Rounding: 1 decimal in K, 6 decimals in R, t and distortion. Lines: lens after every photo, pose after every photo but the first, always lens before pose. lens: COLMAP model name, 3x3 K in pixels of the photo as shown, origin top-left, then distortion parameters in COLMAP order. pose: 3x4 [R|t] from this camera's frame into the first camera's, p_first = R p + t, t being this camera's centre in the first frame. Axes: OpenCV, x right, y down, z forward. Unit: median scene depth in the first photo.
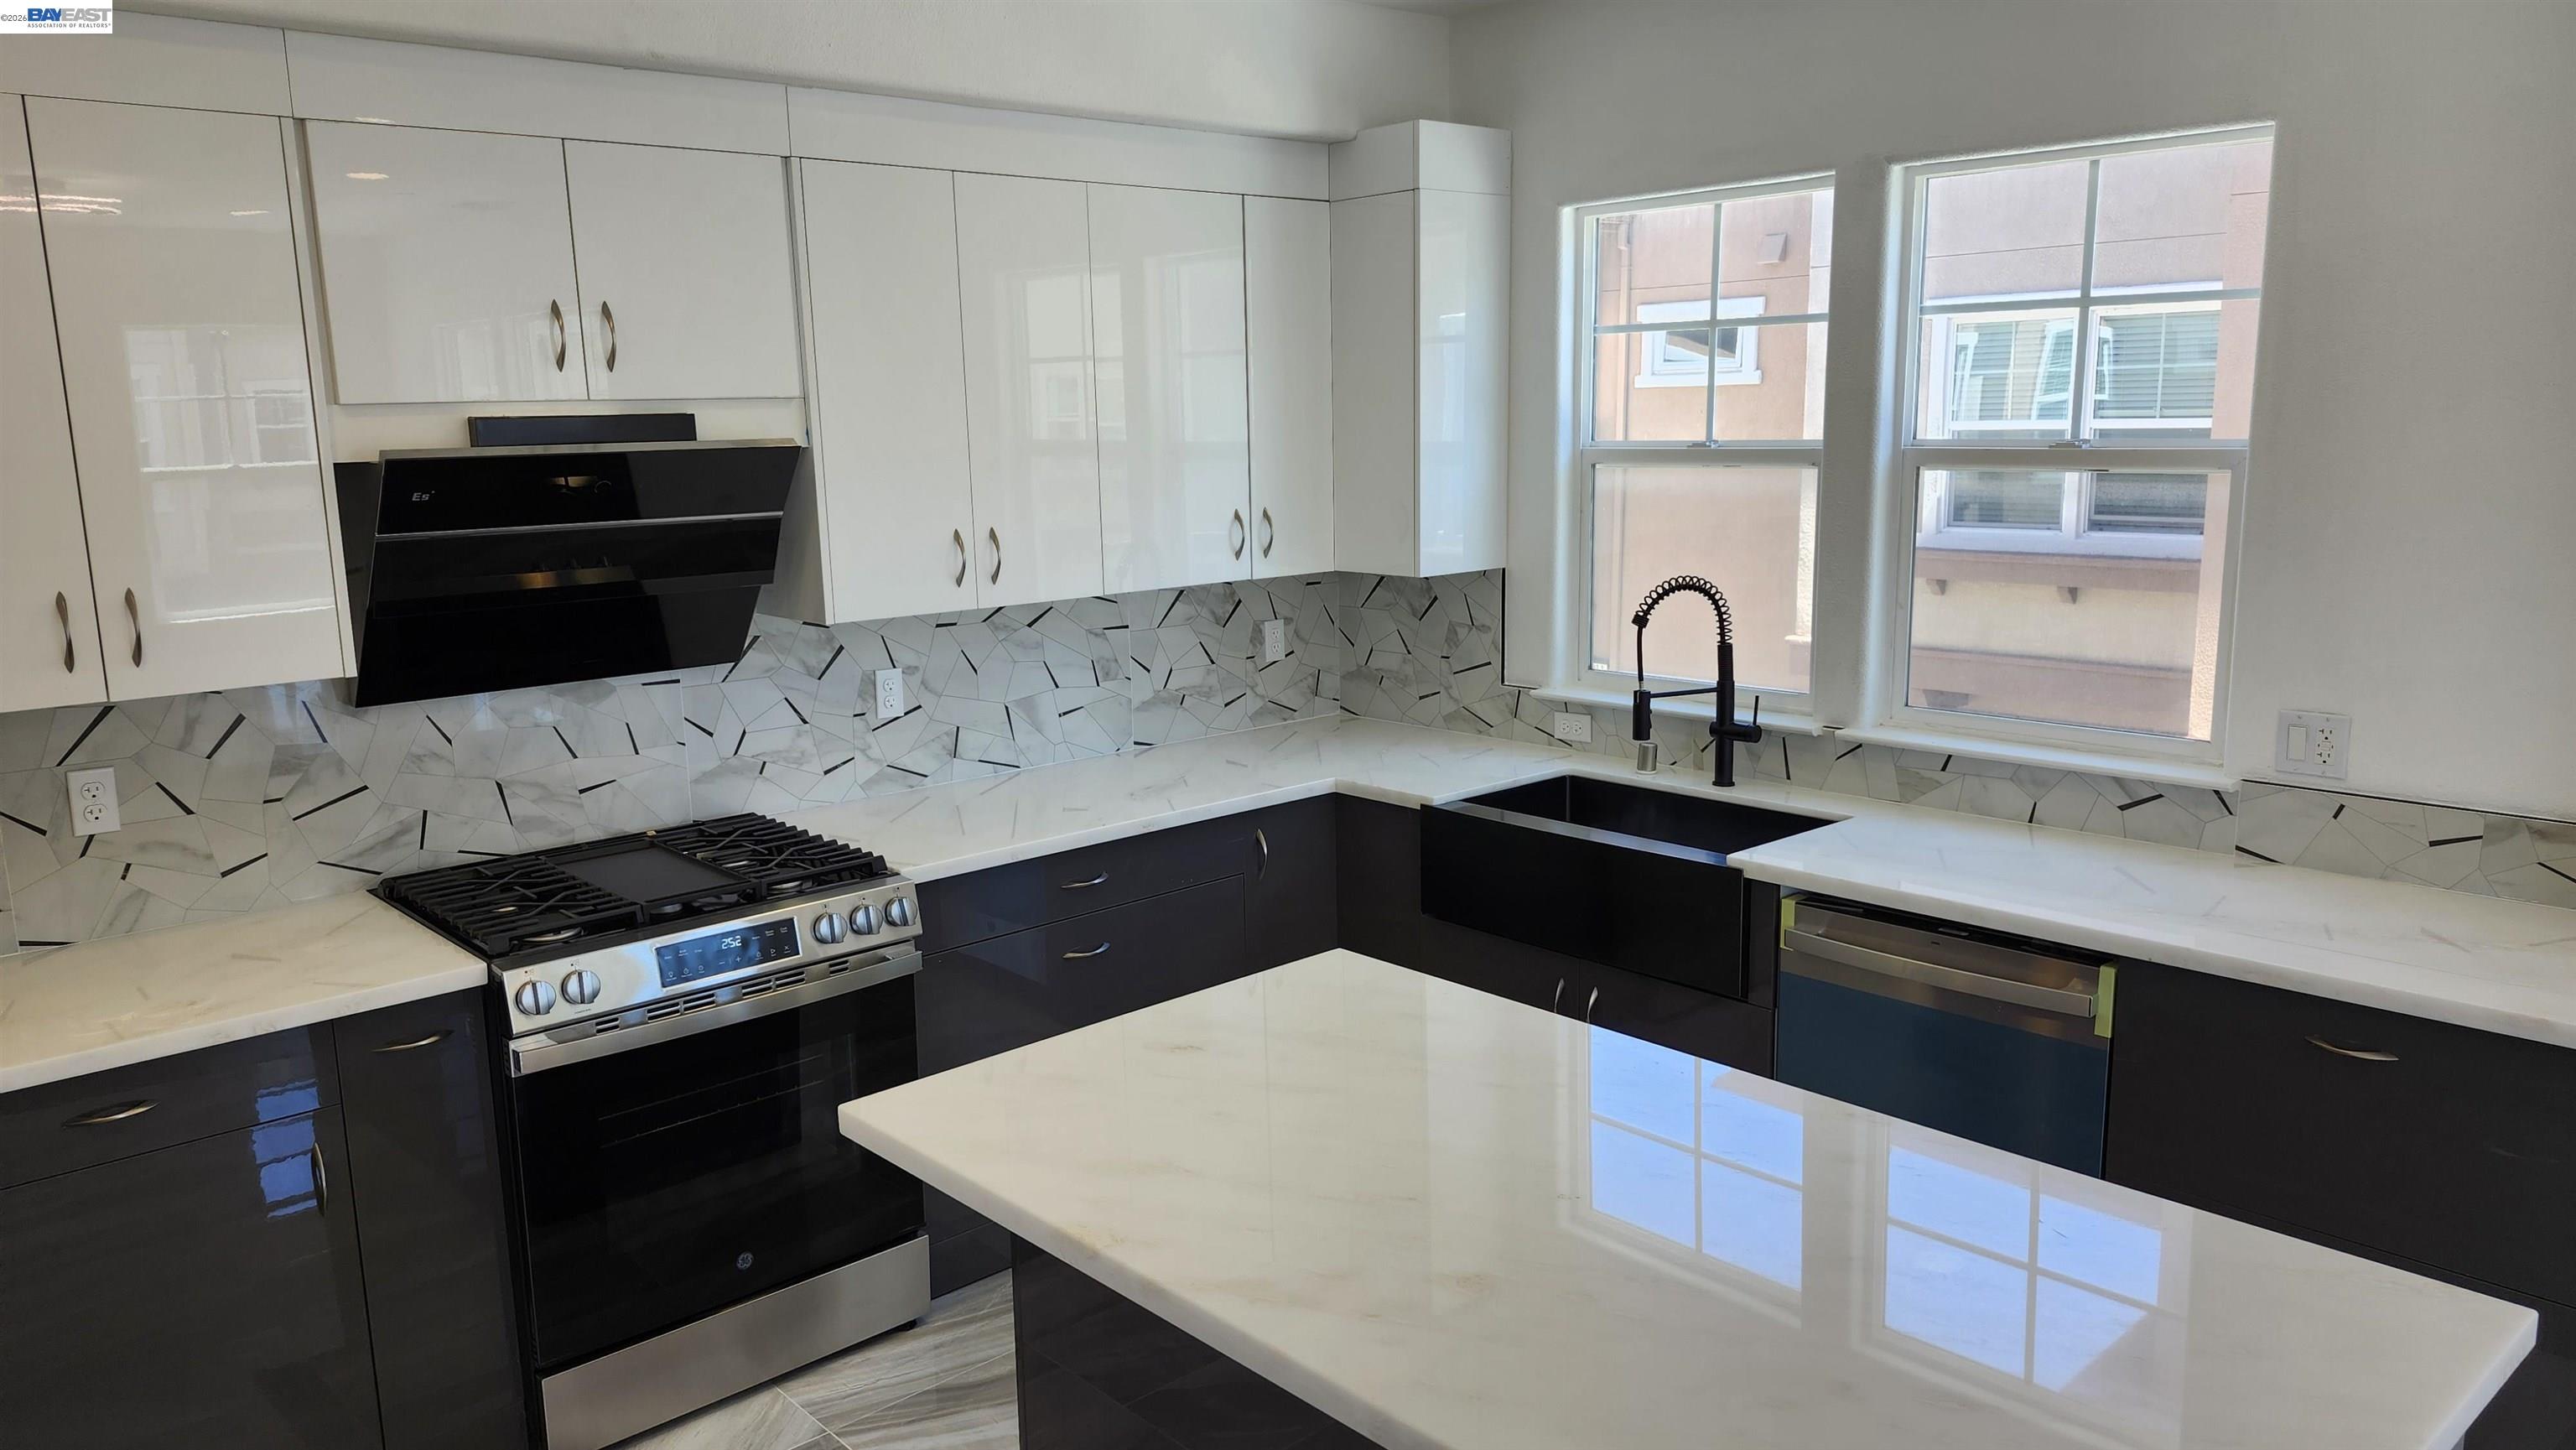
lens RADIAL K [[1780.8, 0, 1269.0], [0, 1780.8, 720.6], [0, 0, 1]] dist [0.133124, -0.199847]
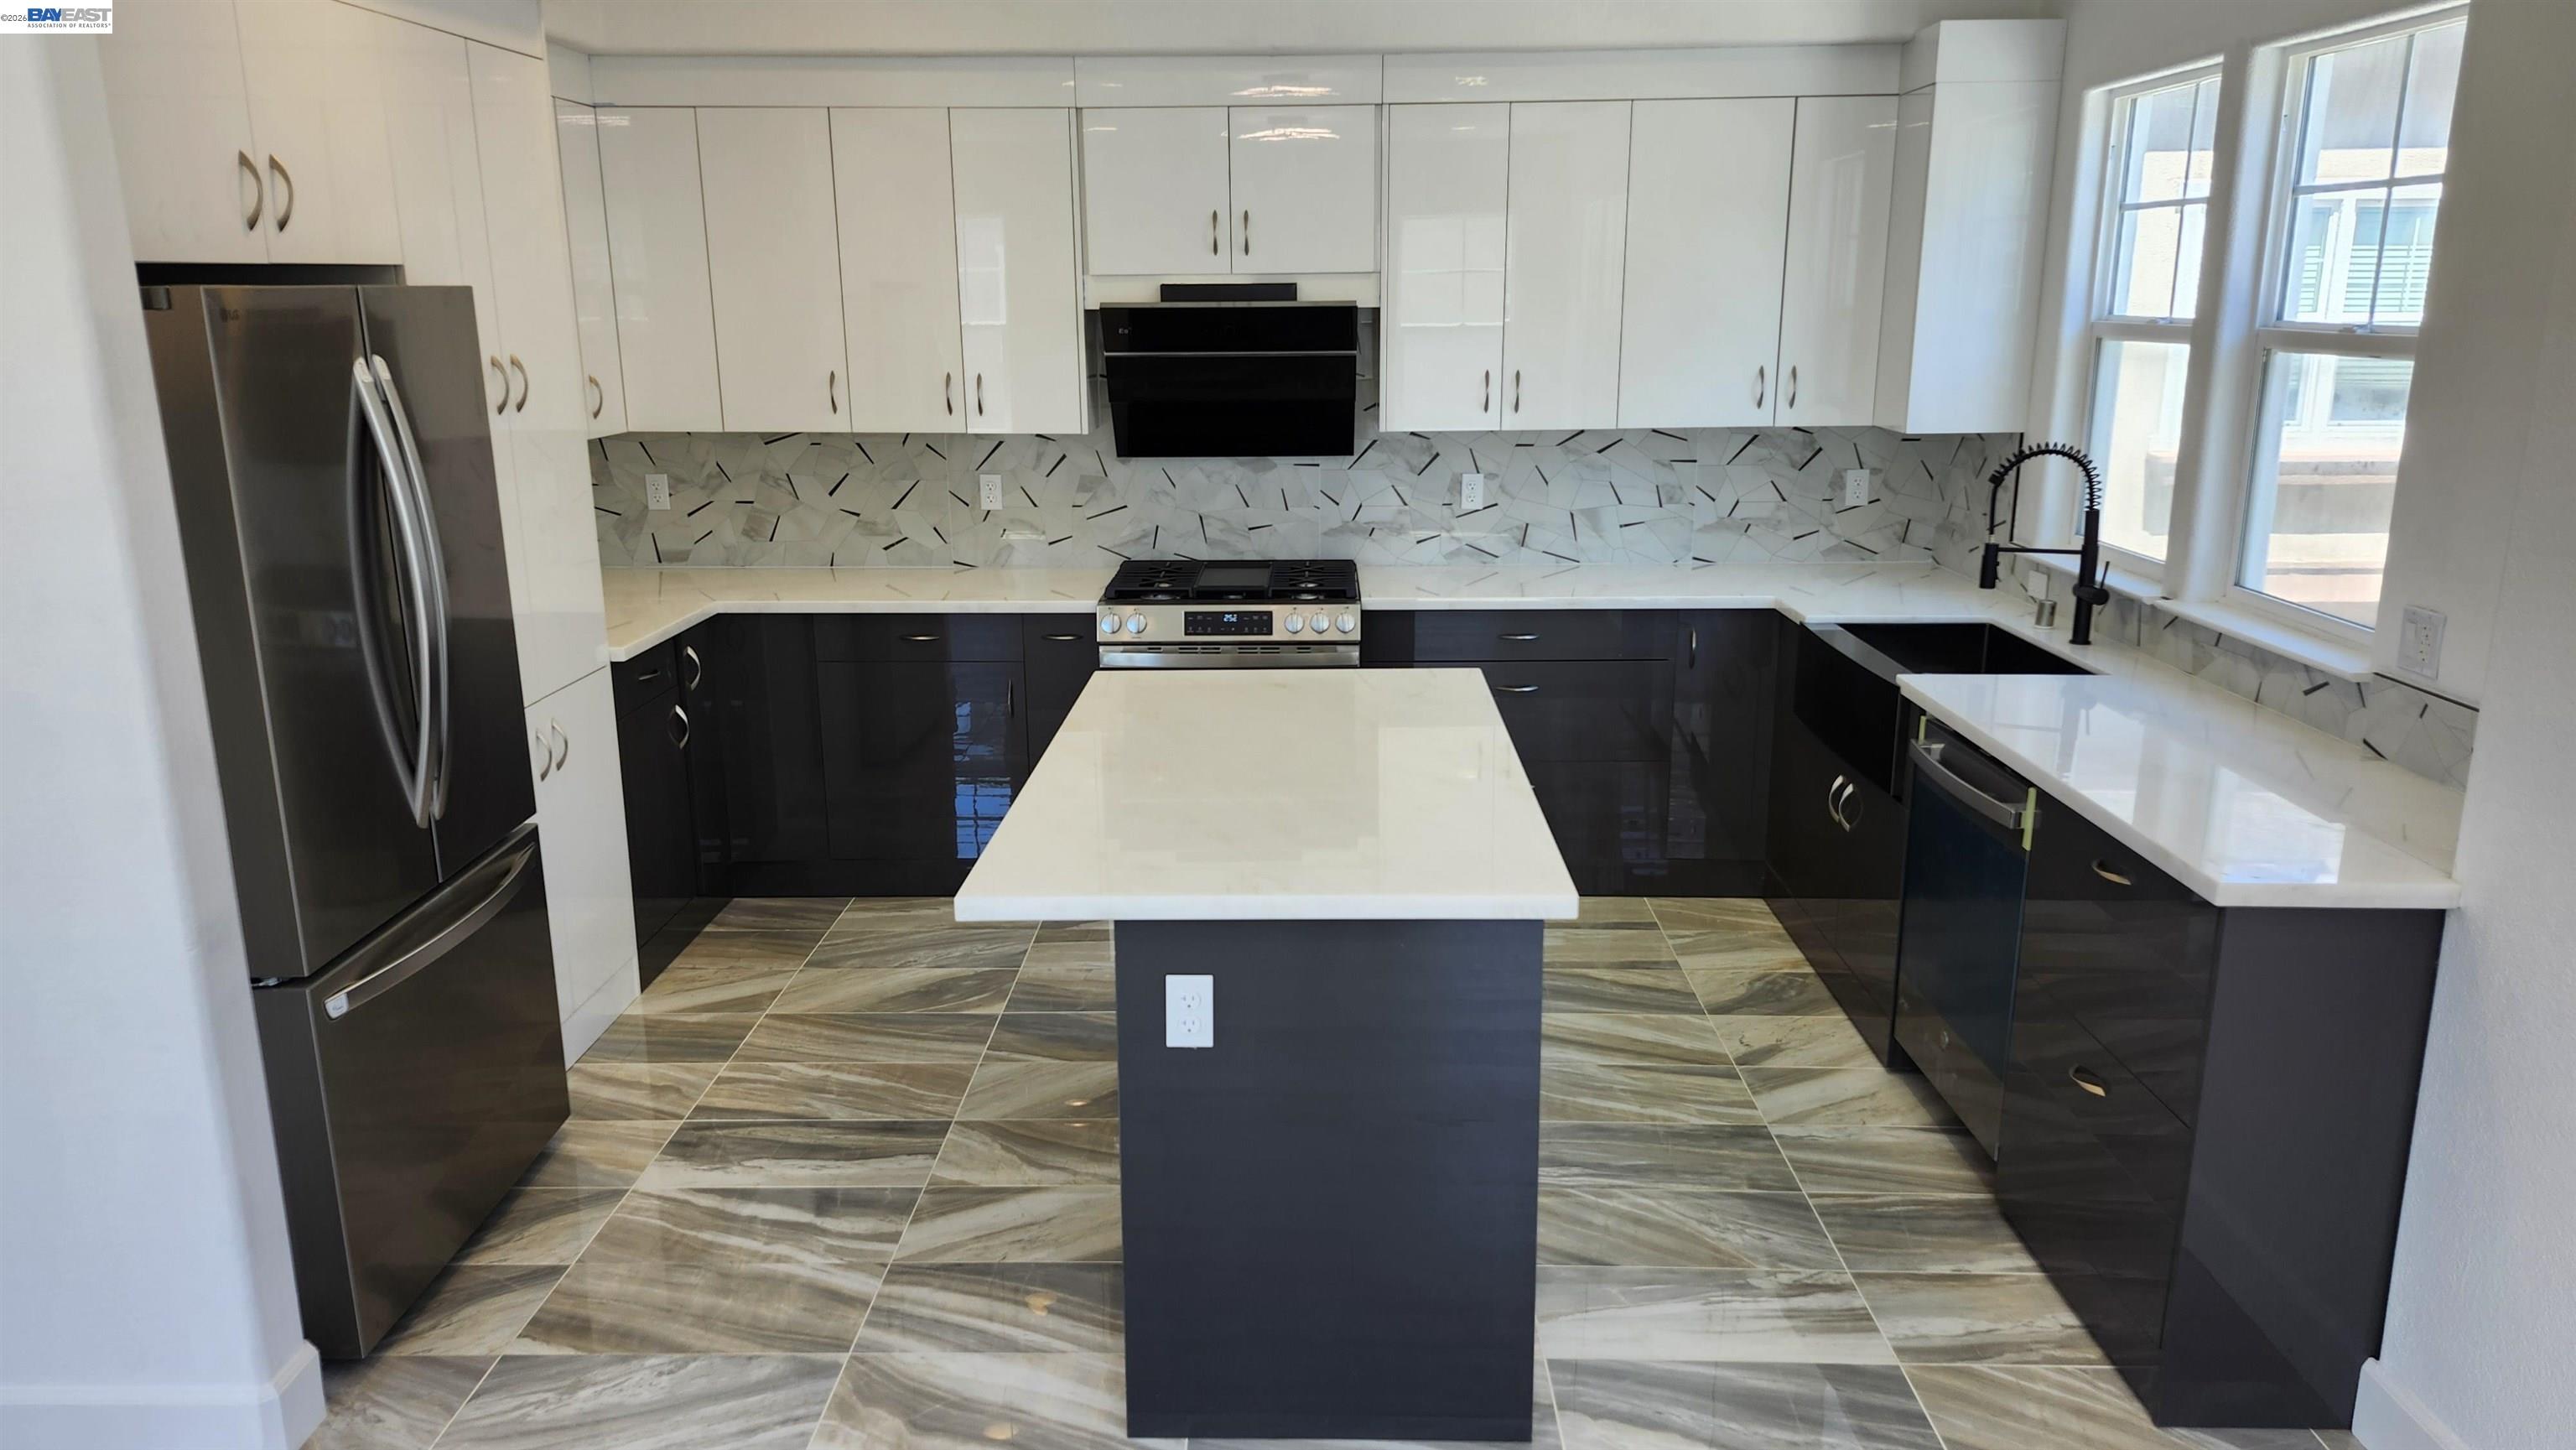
lens RADIAL K [[1780.8, 0, 1269.0], [0, 1780.8, 720.6], [0, 0, 1]] dist [0.133124, -0.199847]
pose [[0.728245, 0.176620, -0.662167, 0.648131], [-0.129158, 0.984277, 0.120490, 0.013697], [0.673036, -0.002222, 0.739606, -0.128895]]
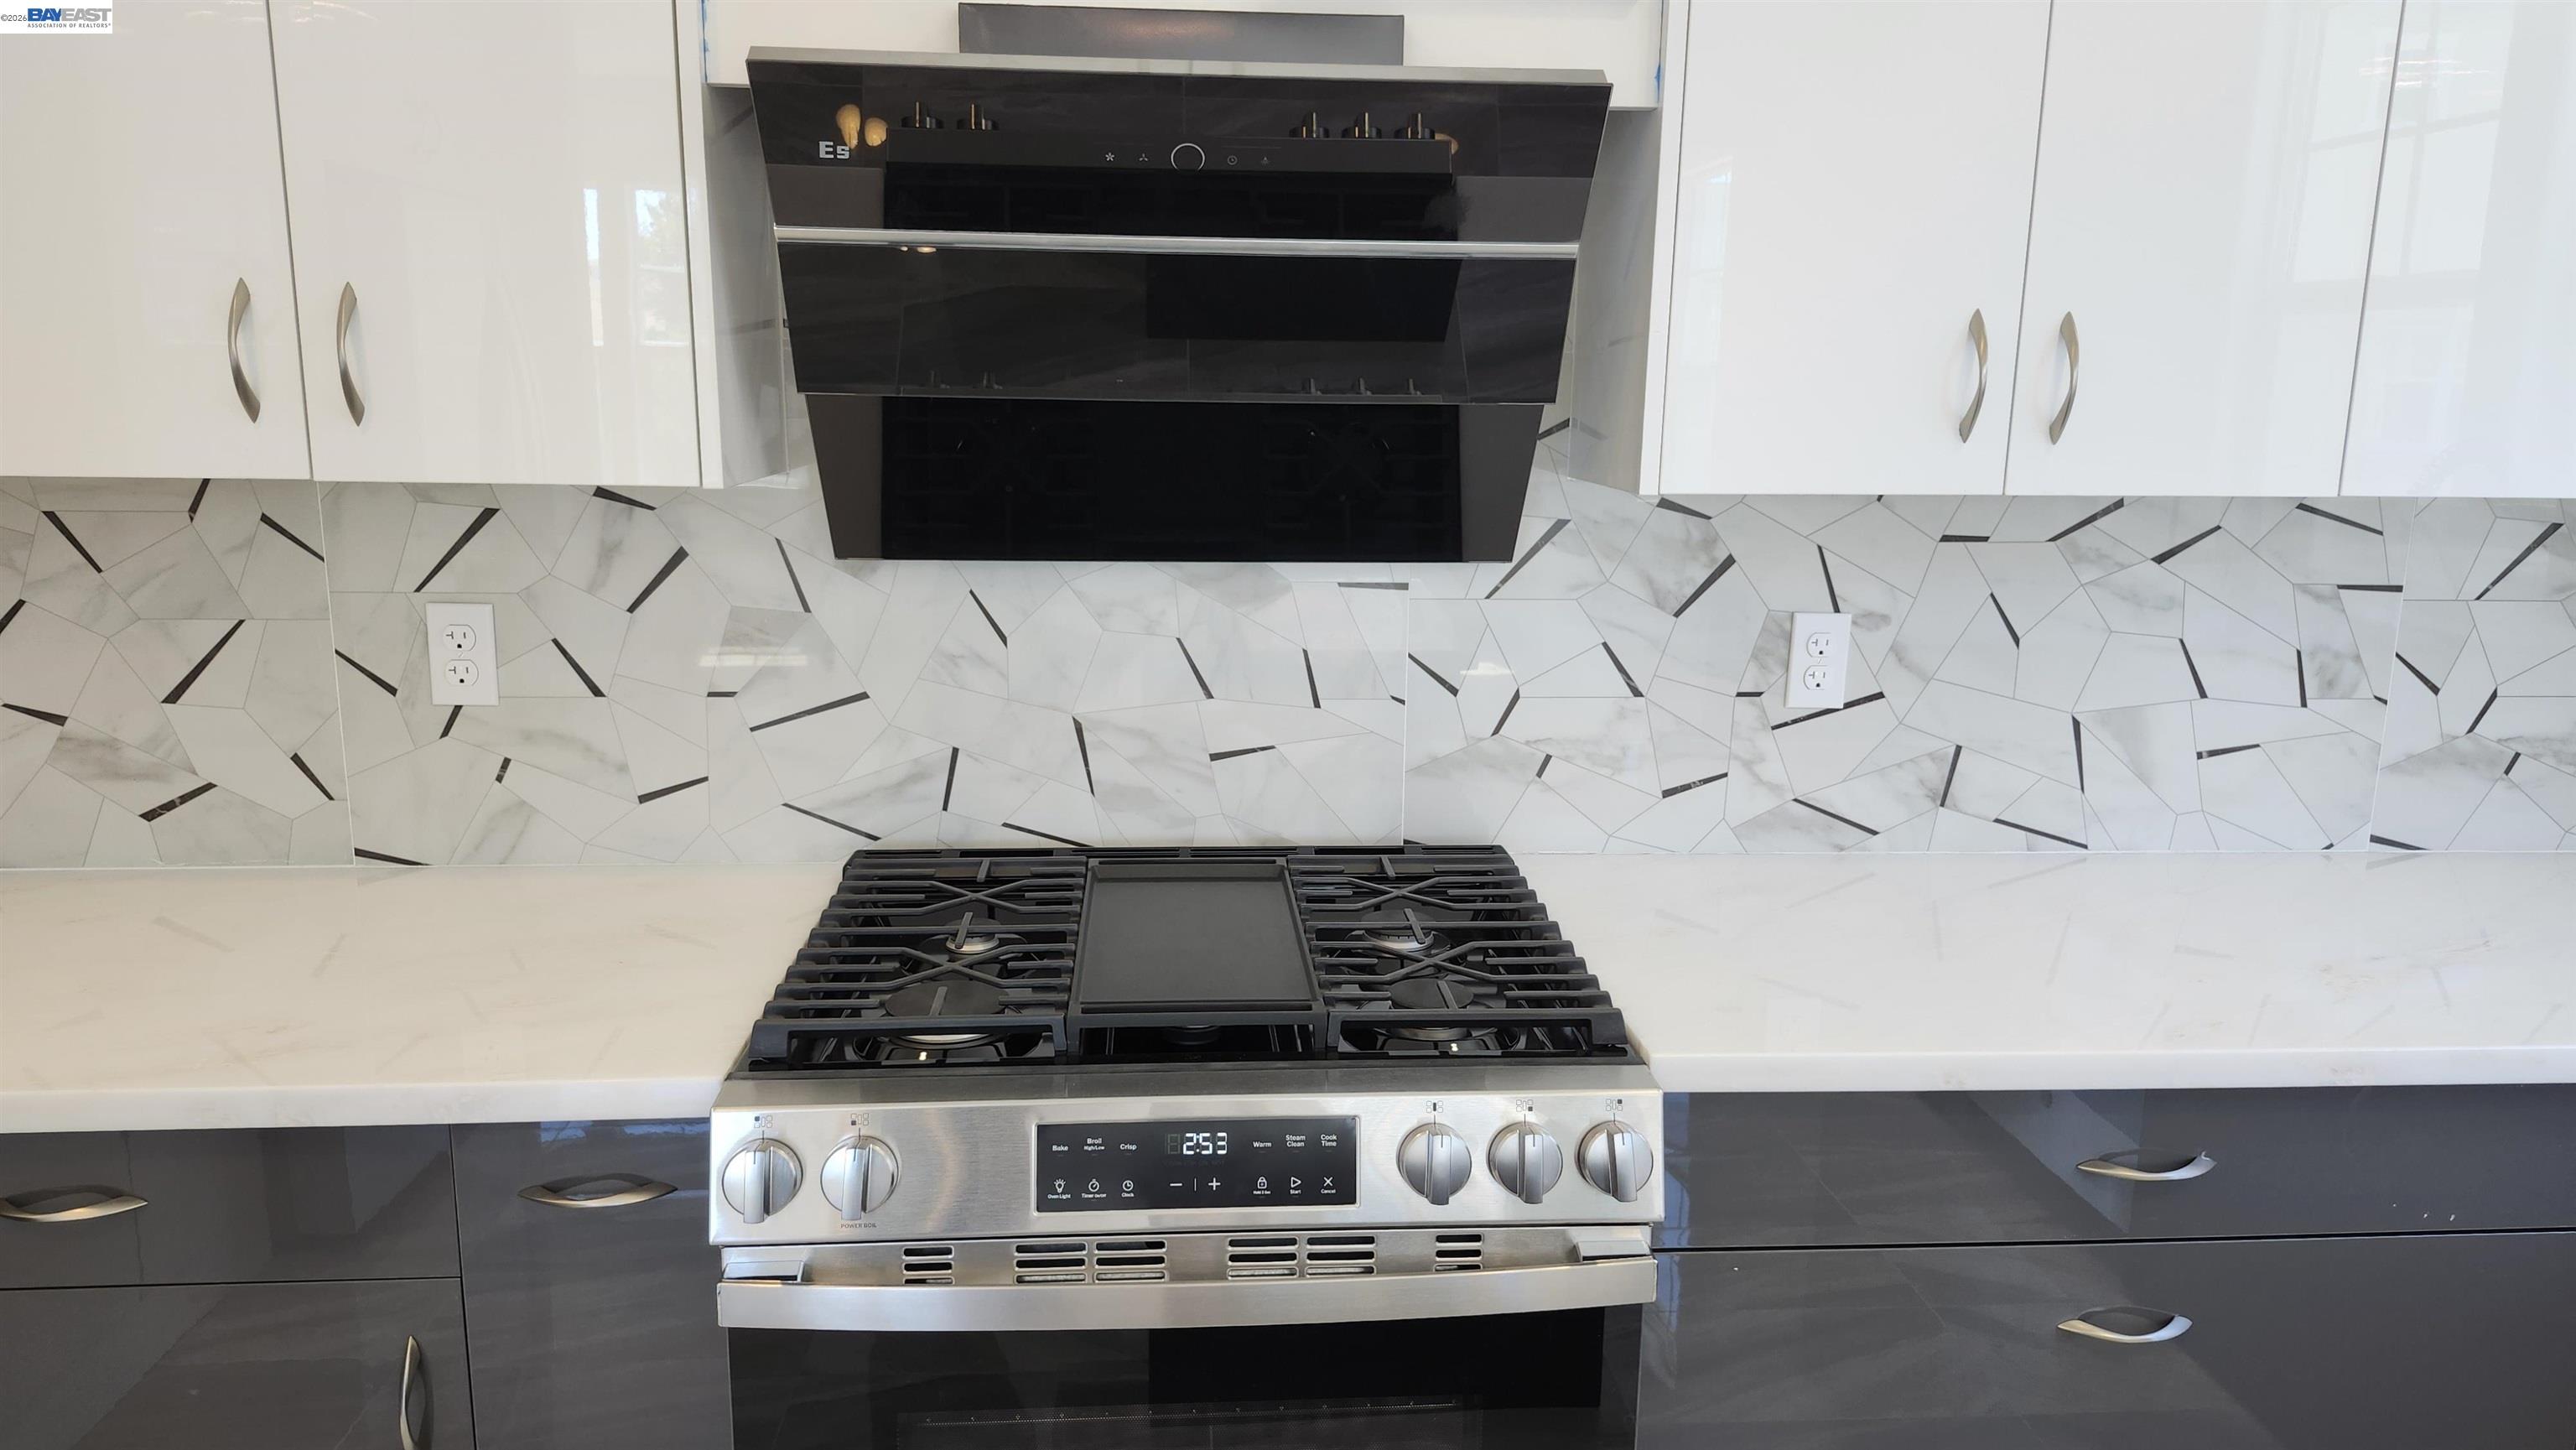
lens RADIAL K [[1780.8, 0, 1269.0], [0, 1780.8, 720.6], [0, 0, 1]] dist [0.133124, -0.199847]
pose [[0.791084, 0.149741, -0.593096, -0.031192], [-0.138087, 0.988263, 0.065327, -0.010738], [0.595917, 0.030220, 0.802477, 0.523937]]
